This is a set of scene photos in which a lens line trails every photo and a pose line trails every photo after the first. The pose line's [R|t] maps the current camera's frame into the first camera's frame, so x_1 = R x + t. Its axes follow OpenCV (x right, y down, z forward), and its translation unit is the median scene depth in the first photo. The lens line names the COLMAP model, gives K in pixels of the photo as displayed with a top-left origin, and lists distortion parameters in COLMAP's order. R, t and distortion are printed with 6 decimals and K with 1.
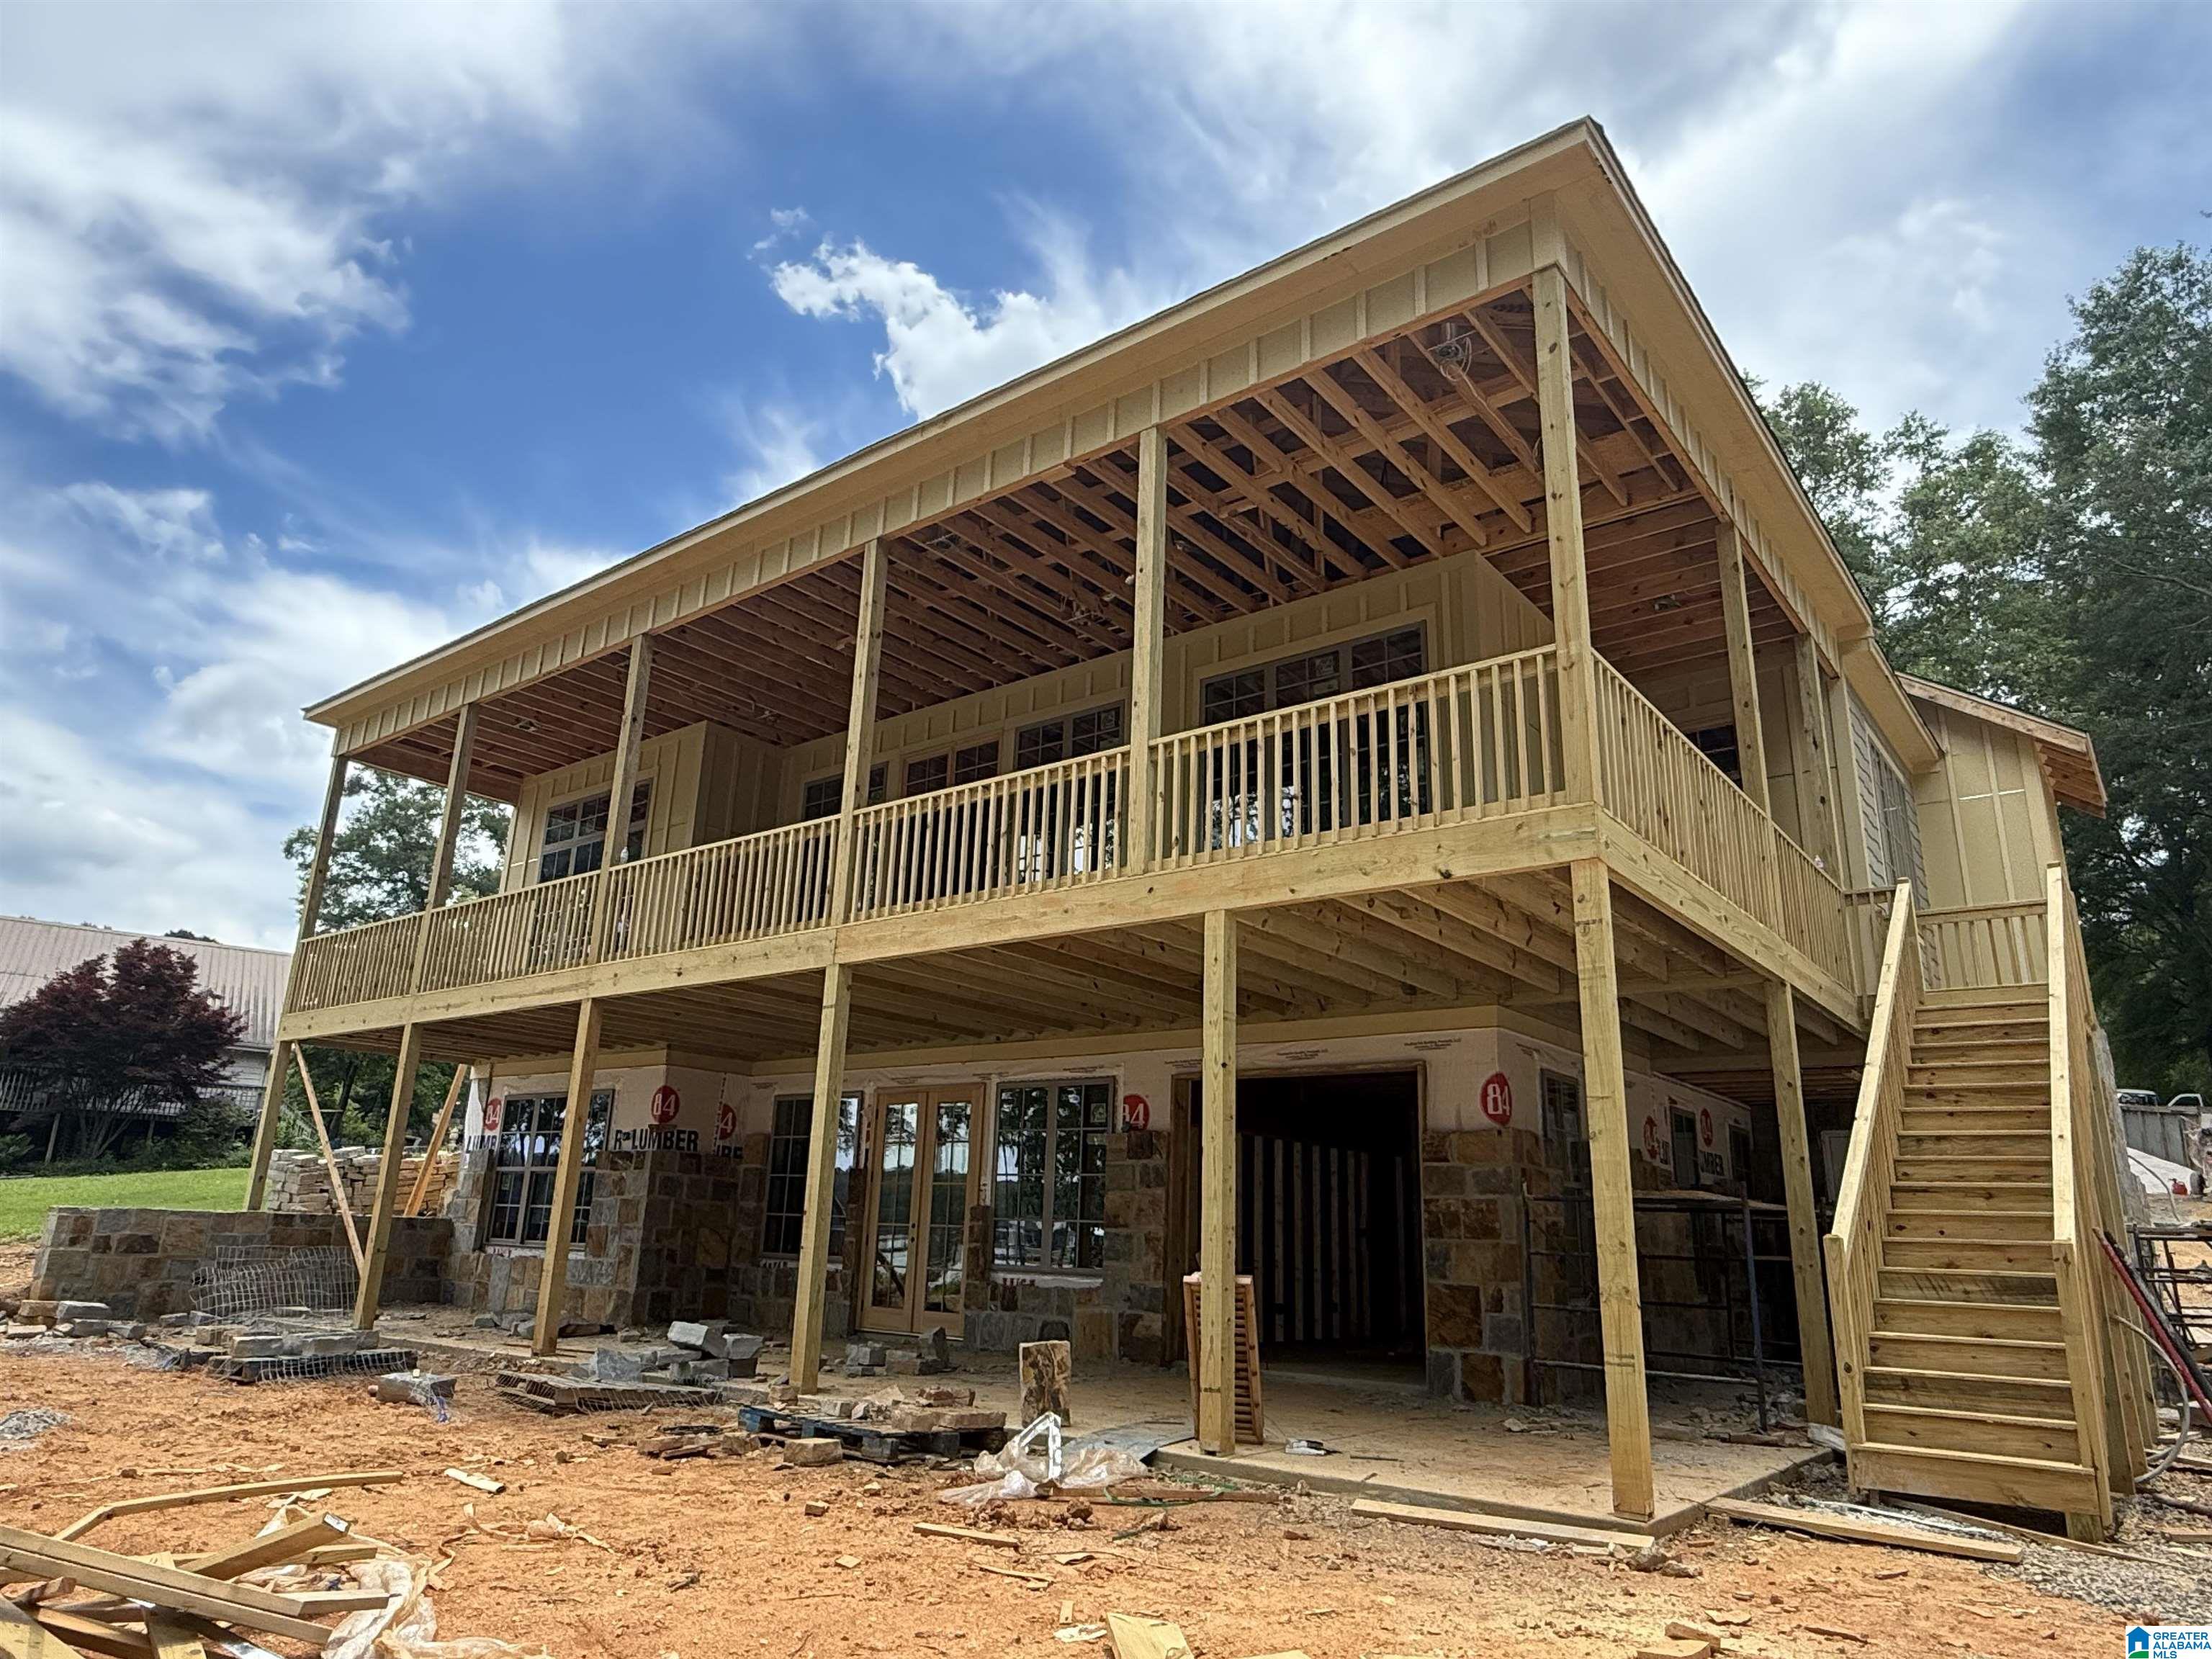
lens RADIAL K [[1373.6, 0, 1106.0], [0, 1373.6, 829.5], [0, 0, 1]] dist [0.001737, 0.000484]
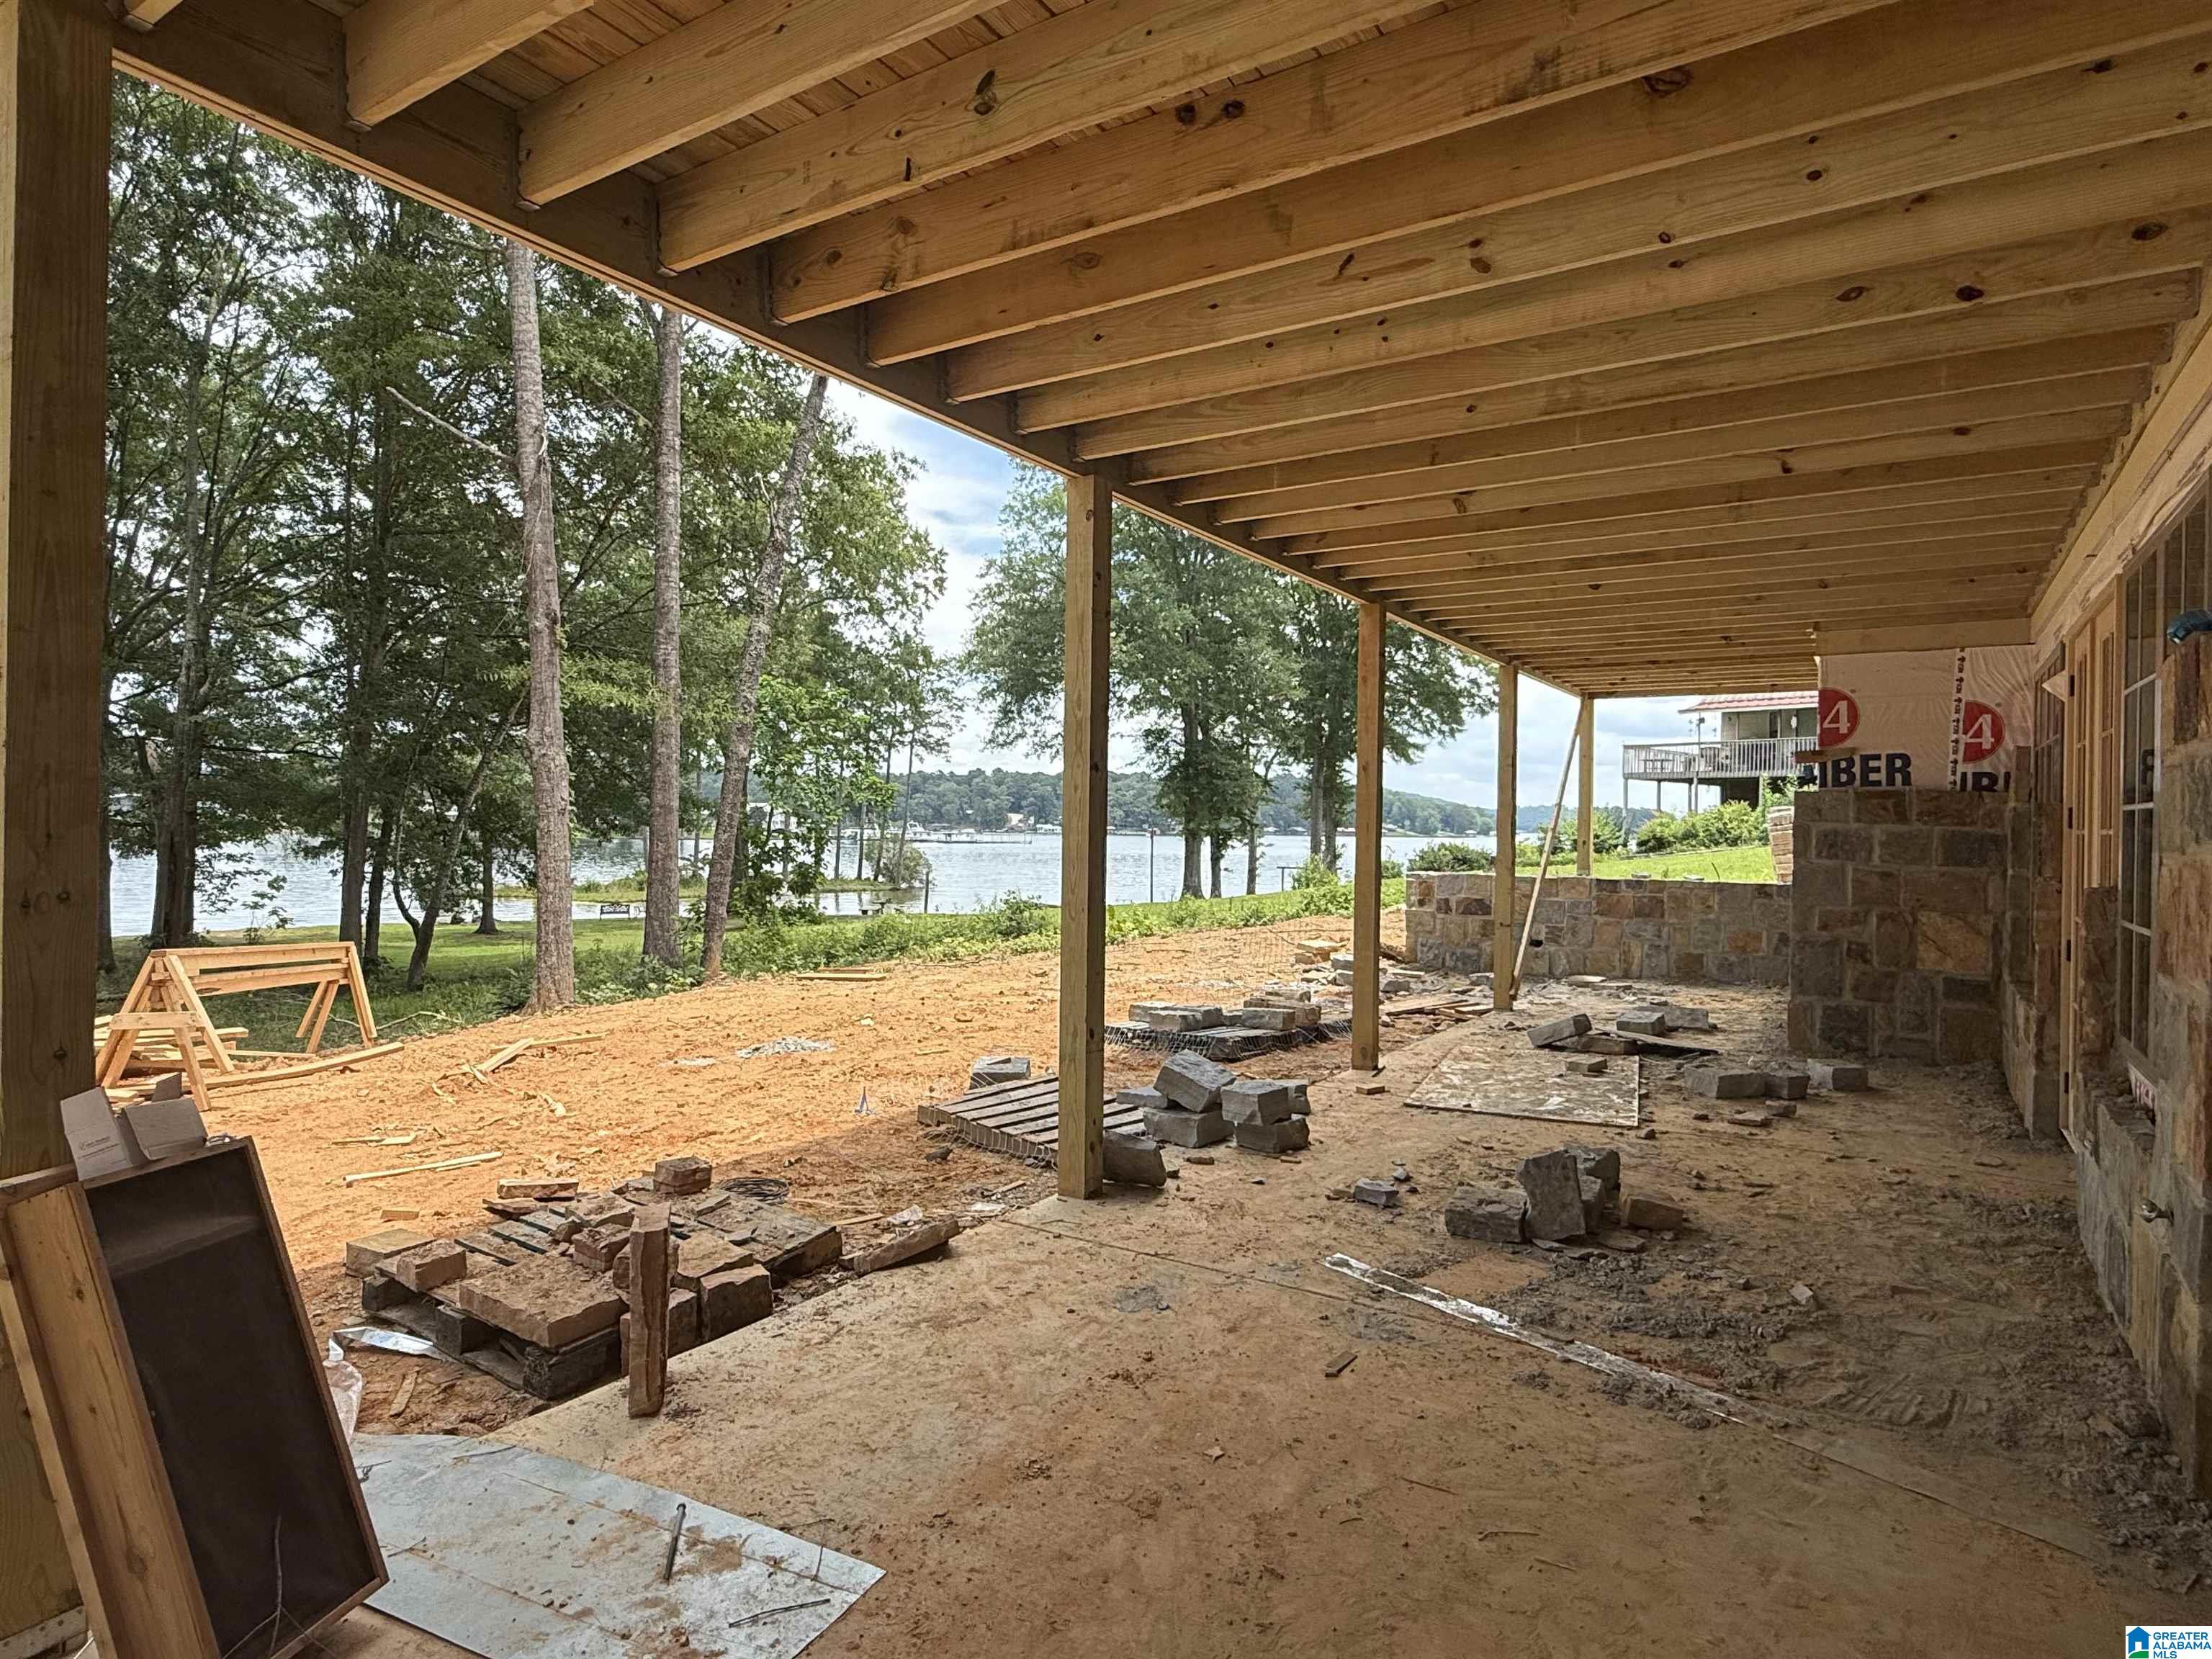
lens RADIAL K [[1241.8, 0, 1106.0], [0, 1241.8, 829.5], [0, 0, 1]] dist [-0.000770, 0.000111]
pose [[0.099864, -0.030290, -0.994540, 0.243307], [0.273219, 0.961950, -0.001863, 0.187995], [0.956754, -0.271541, 0.104340, 0.718045]]
